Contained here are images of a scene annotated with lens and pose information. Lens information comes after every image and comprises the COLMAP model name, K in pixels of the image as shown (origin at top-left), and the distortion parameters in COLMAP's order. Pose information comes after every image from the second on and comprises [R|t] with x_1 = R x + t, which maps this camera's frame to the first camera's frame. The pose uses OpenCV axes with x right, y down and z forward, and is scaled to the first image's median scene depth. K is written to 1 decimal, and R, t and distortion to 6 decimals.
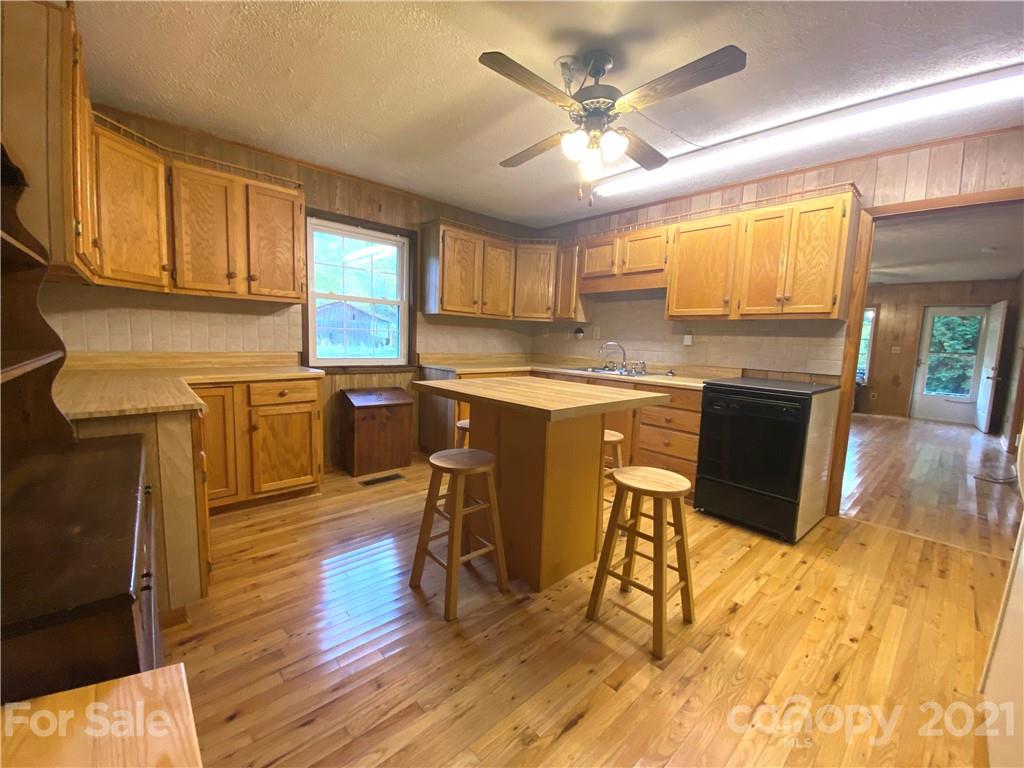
lens RADIAL K [[421.2, 0, 512.0], [0, 421.2, 384.0], [0, 0, 1]] dist [0.014719, -0.016953]
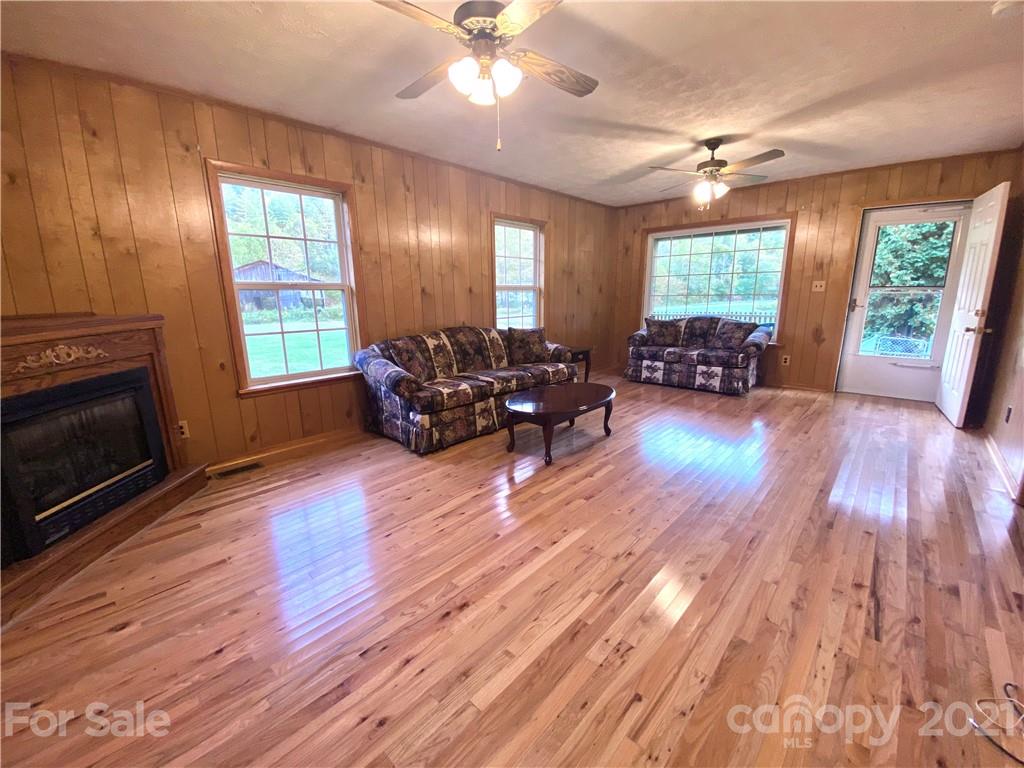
lens RADIAL K [[423.7, 0, 520.9], [0, 423.7, 385.0], [0, 0, 1]] dist [0.043630, -0.027562]
pose [[0.993332, -0.069637, 0.091880, 0.393272], [0.059342, 0.992116, 0.110386, -0.031742], [-0.098842, -0.104197, 0.989633, 0.386563]]
